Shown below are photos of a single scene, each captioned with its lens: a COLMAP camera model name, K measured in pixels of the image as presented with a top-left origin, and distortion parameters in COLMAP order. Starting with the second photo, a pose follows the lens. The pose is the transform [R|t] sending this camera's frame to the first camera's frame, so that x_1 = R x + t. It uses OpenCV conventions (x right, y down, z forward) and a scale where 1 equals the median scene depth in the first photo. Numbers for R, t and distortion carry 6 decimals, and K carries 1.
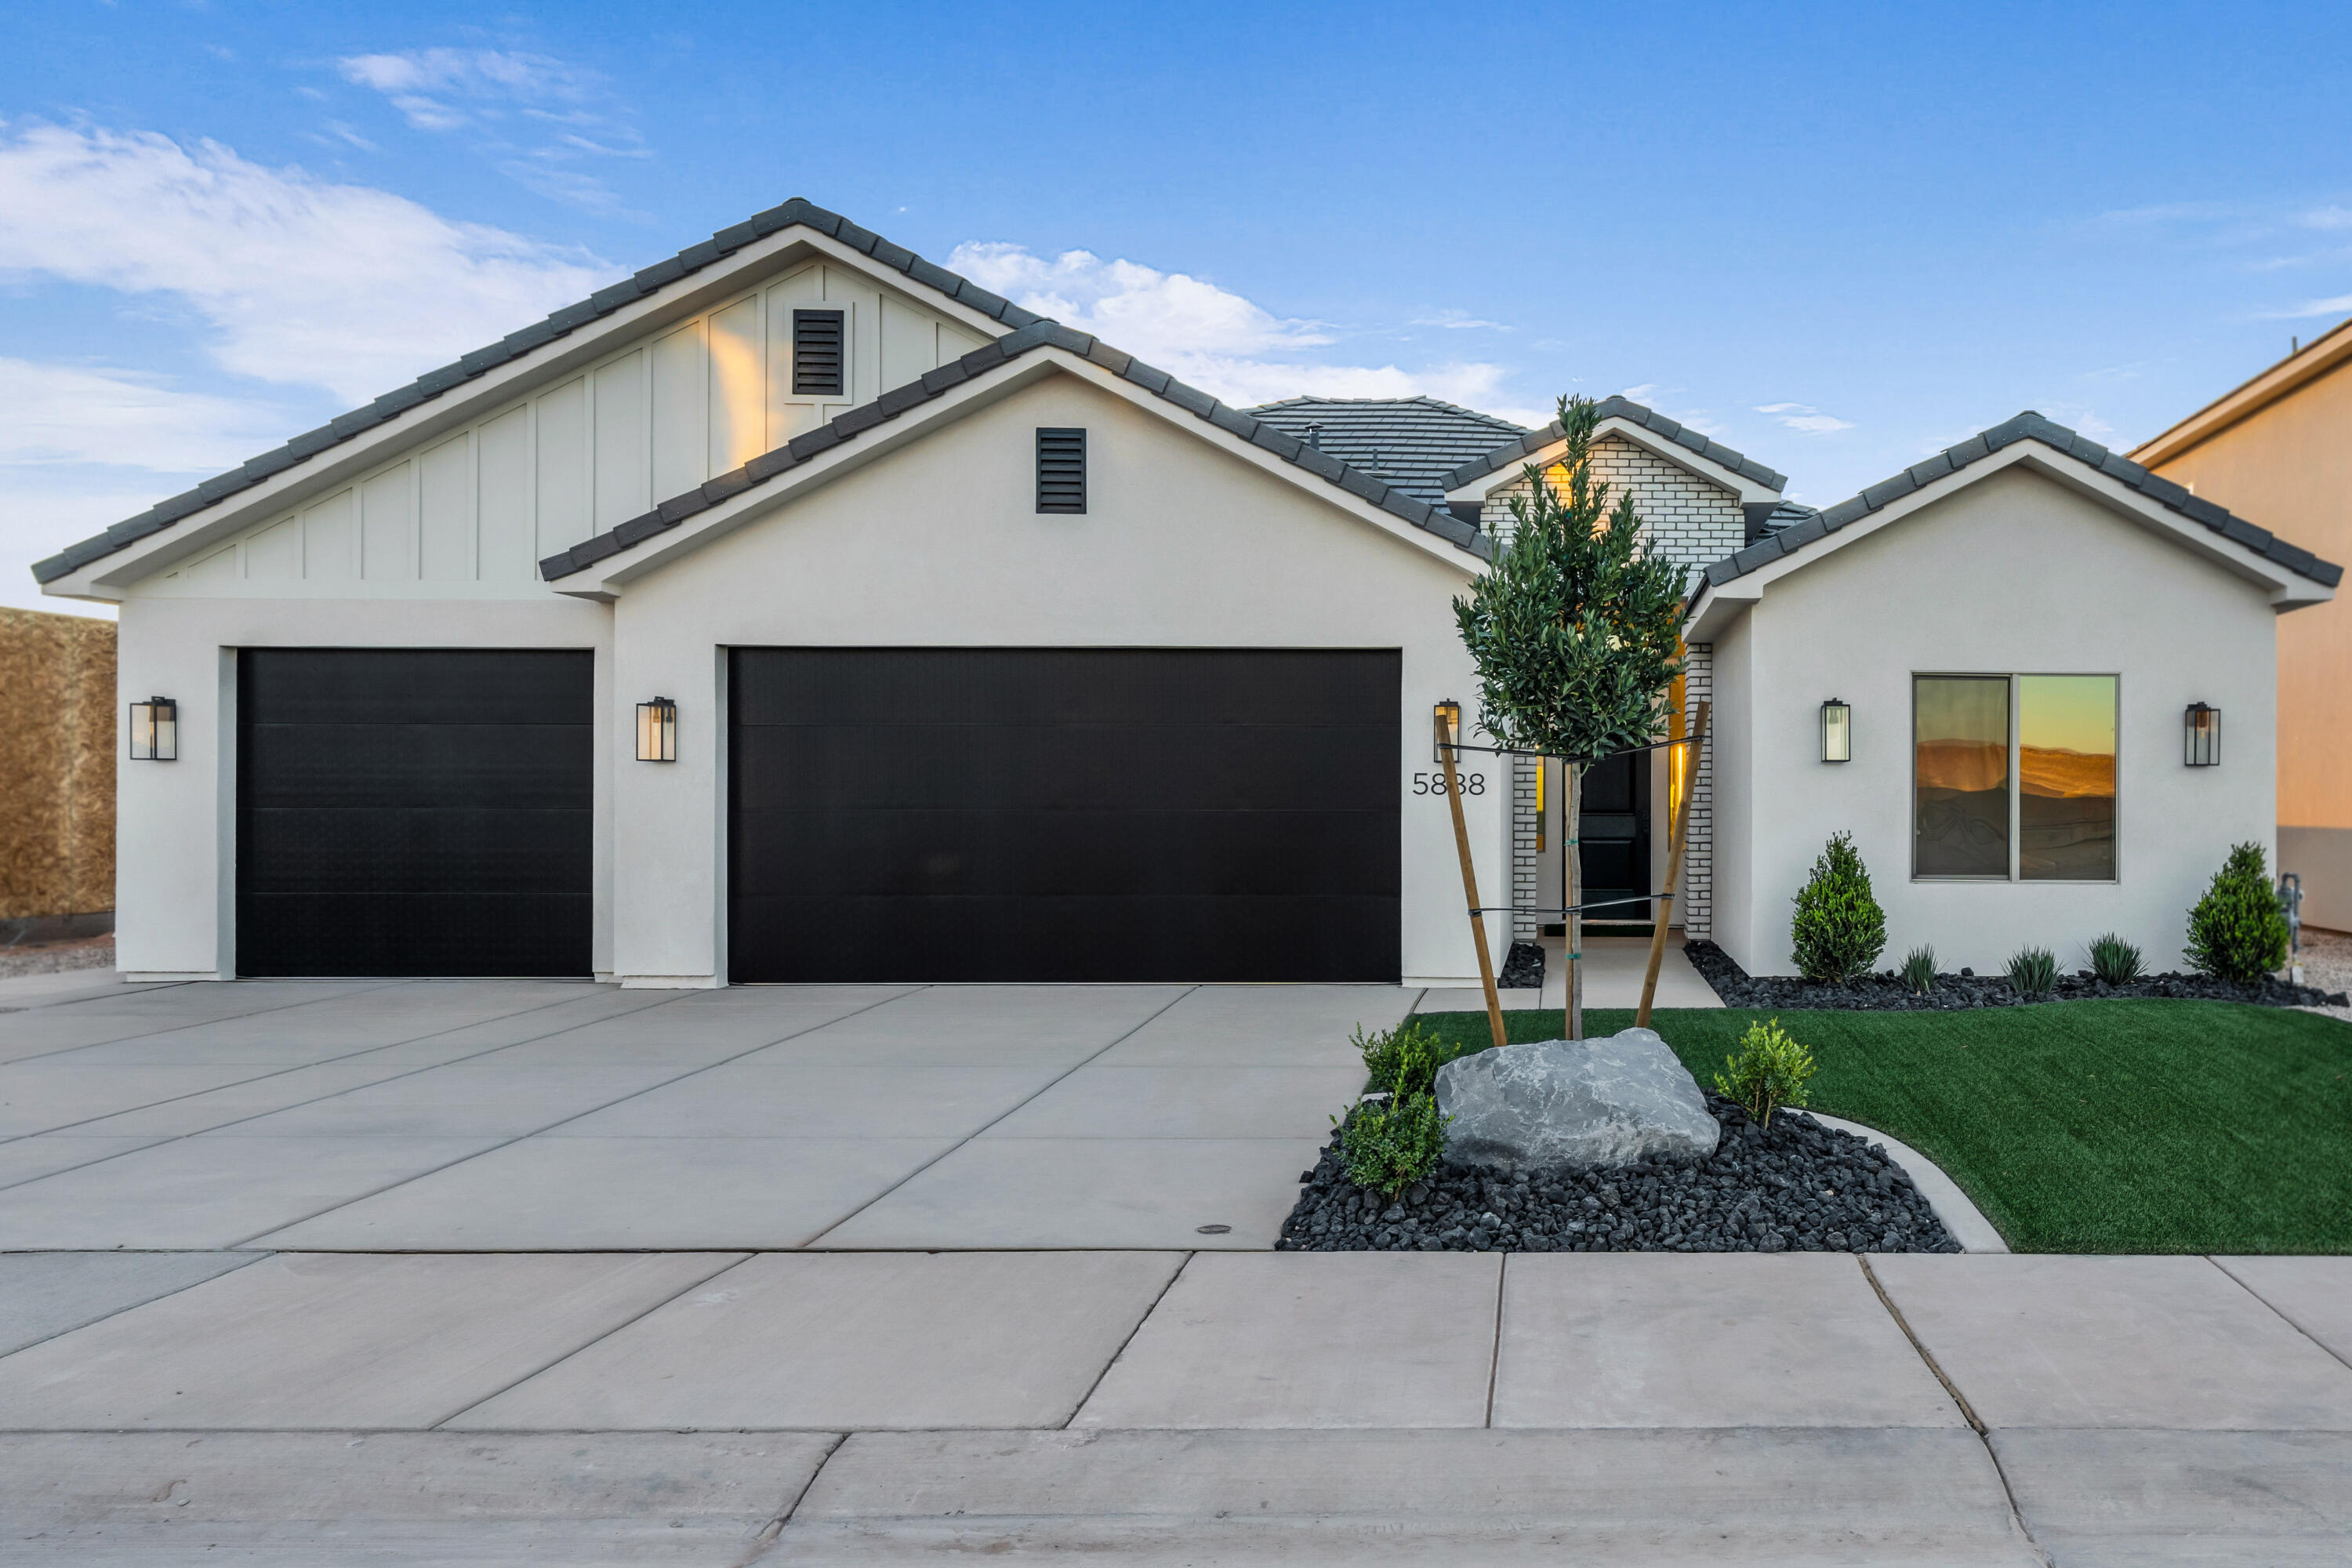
lens RADIAL K [[1049.2, 0, 1164.4], [0, 1049.2, 789.0], [0, 0, 1]] dist [0.000242, -0.000052]
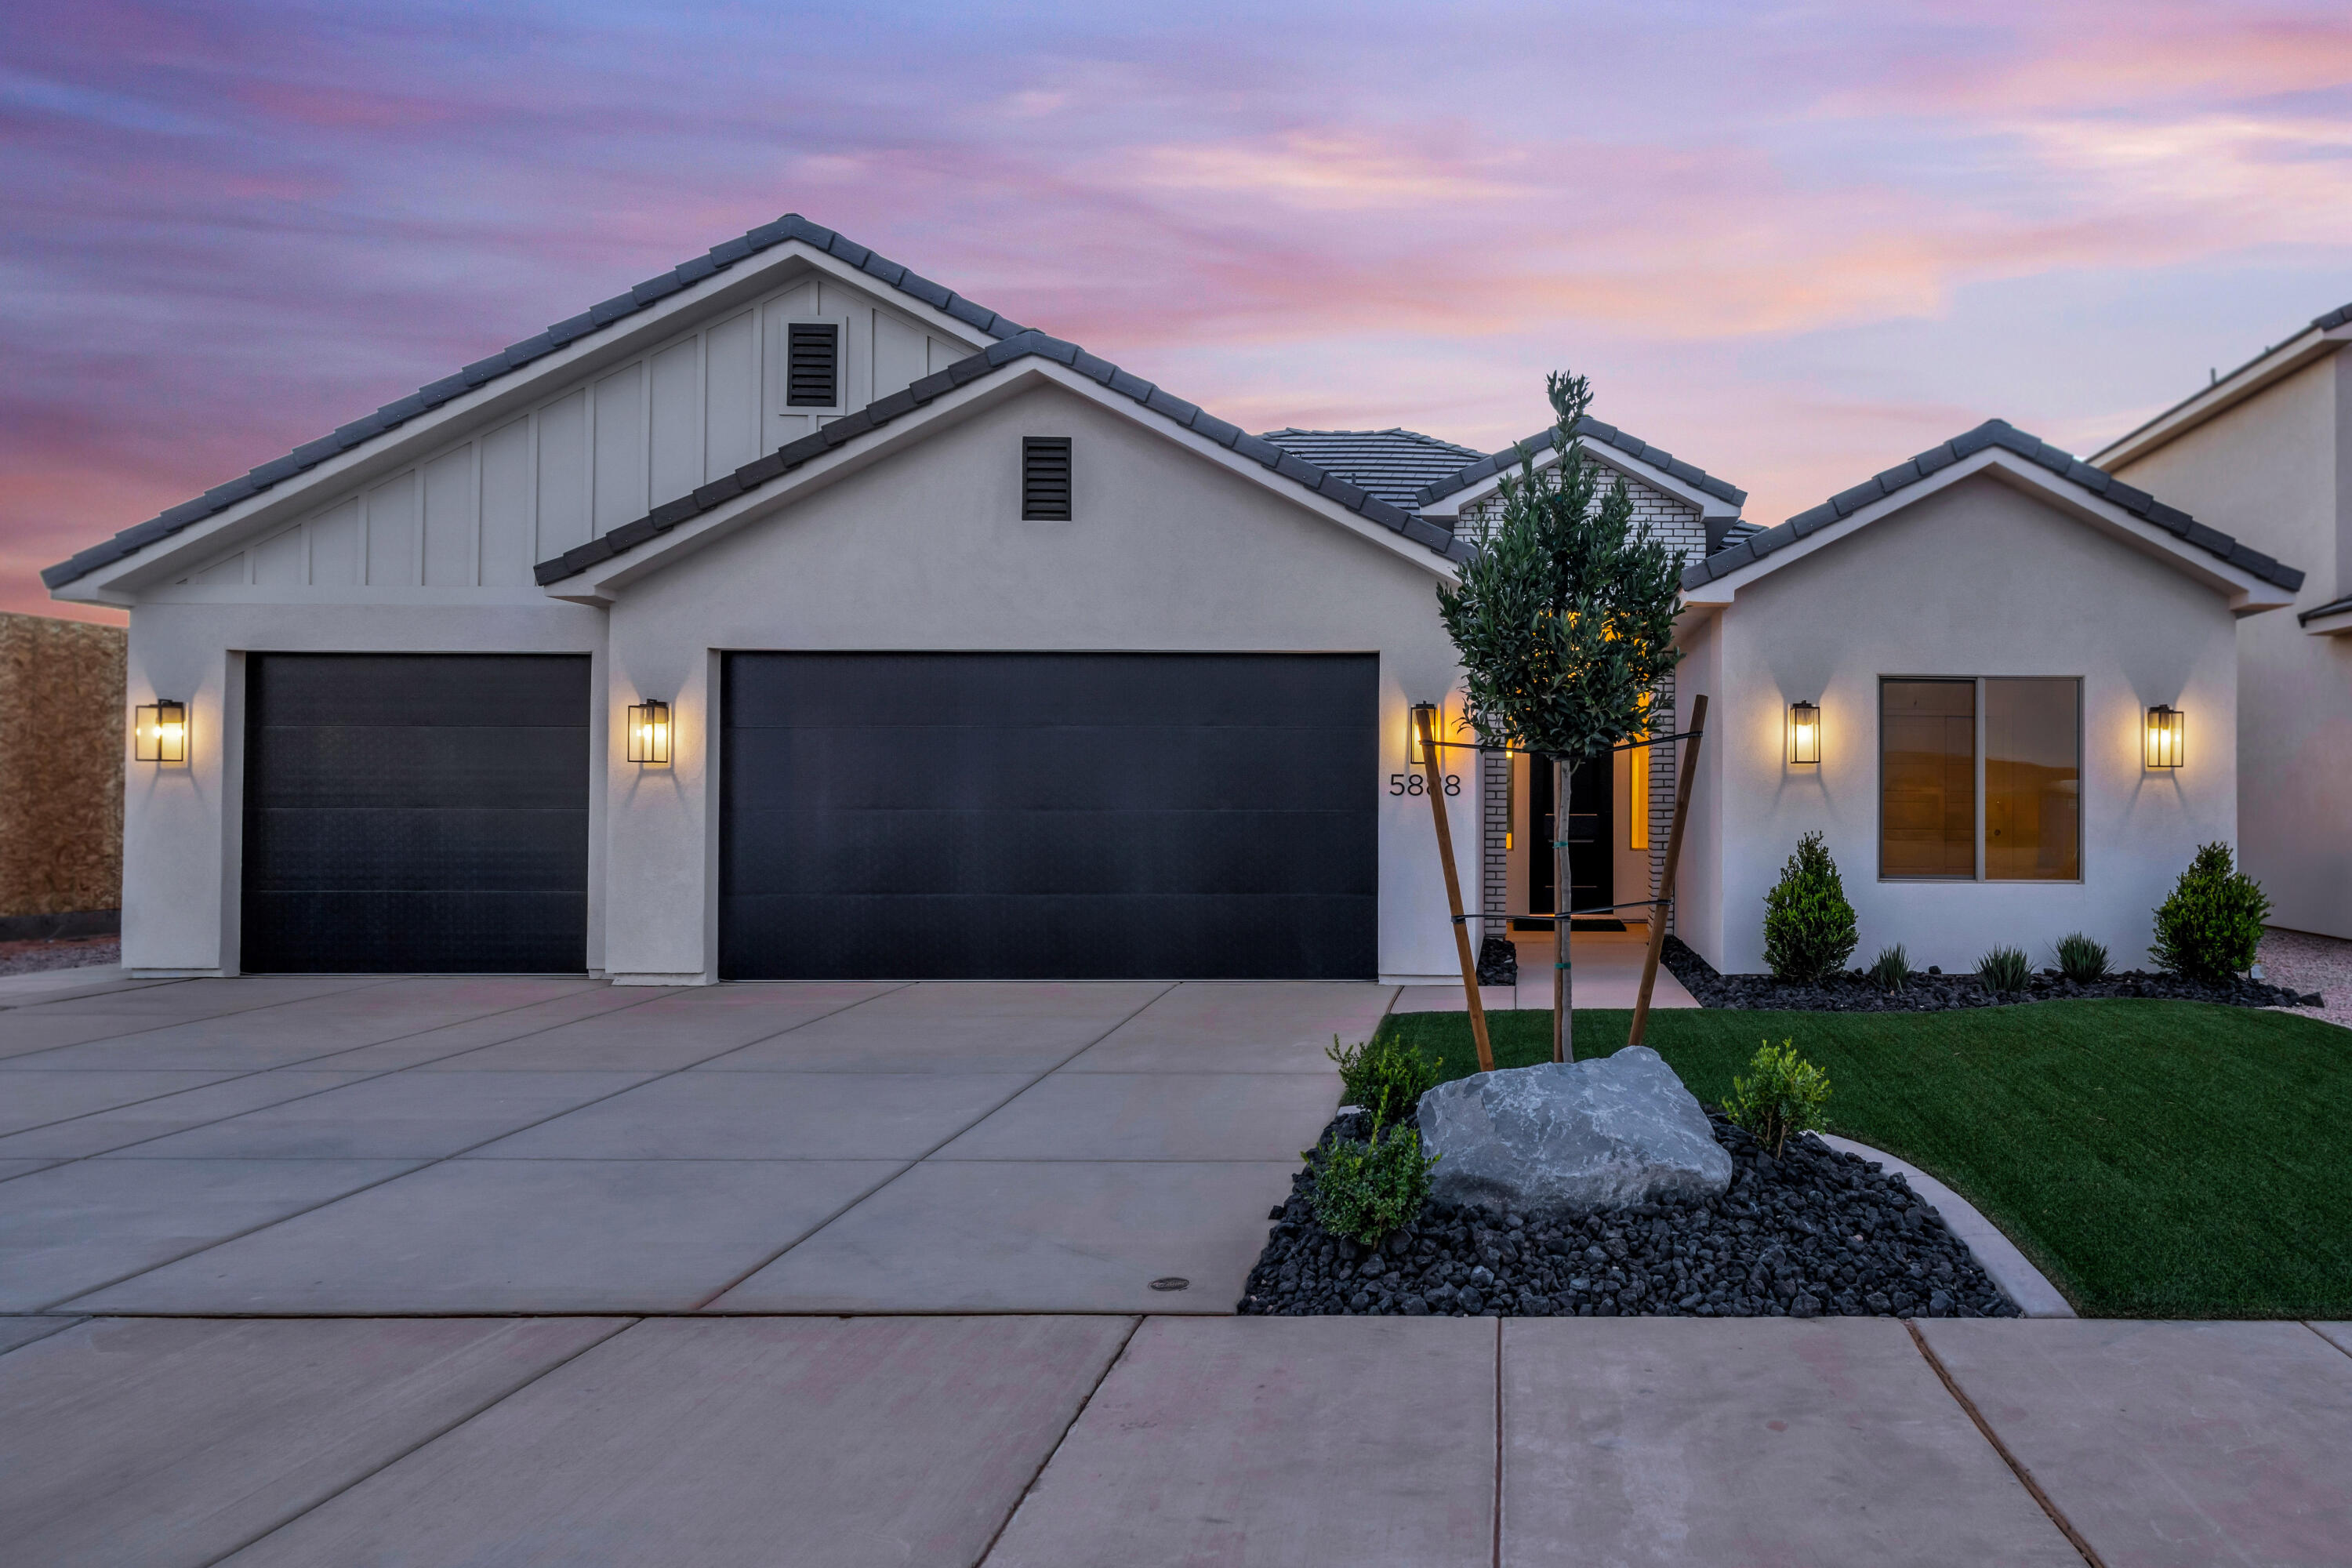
lens RADIAL K [[945.1, 0, 1164.3], [0, 945.1, 800.2], [0, 0, 1]] dist [0.000337, 0.000235]
pose [[1.000000, 0.000395, 0.000865, 0.017951], [-0.000402, 0.999960, 0.008972, 0.001864], [-0.000861, -0.008972, 0.999959, 0.088000]]
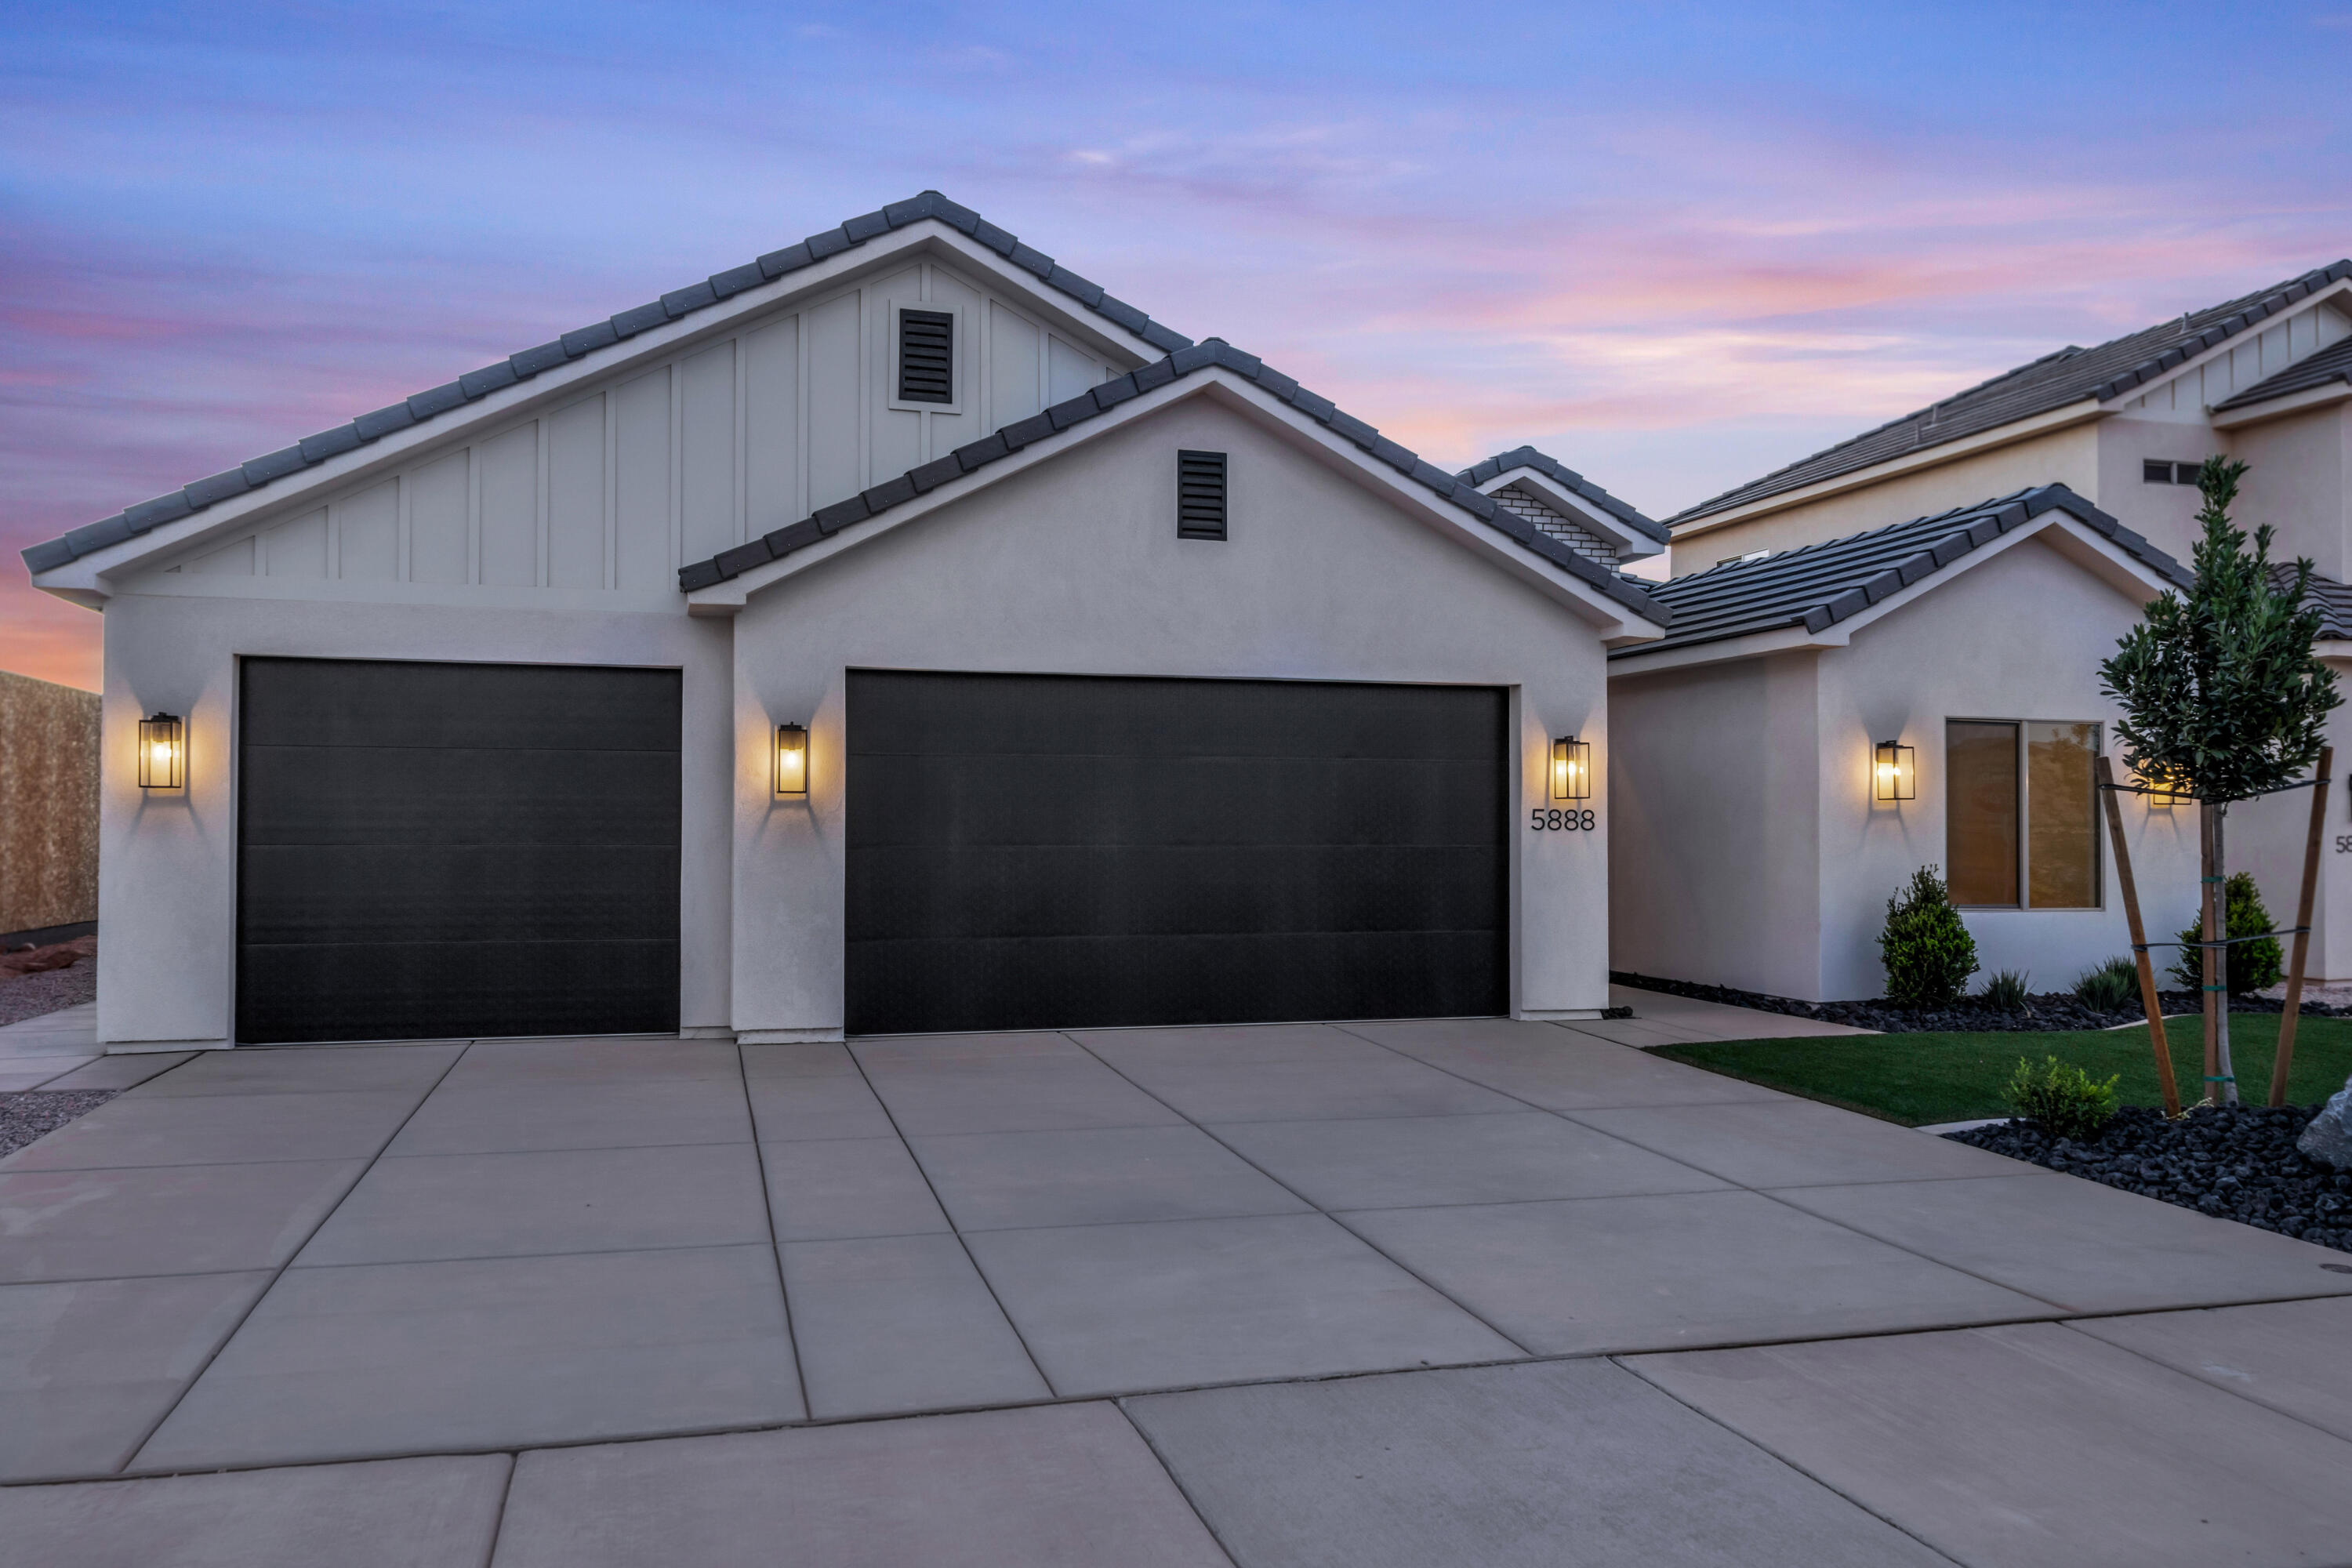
lens RADIAL K [[1063.5, 0, 850.8], [0, 1063.5, 828.6], [0, 0, 1]] dist [0.000915, 0.000157]
pose [[0.989080, 0.000904, 0.147379, -0.652515], [-0.001749, 0.999983, 0.005607, -0.001209], [-0.147371, -0.005803, 0.989064, 0.088457]]
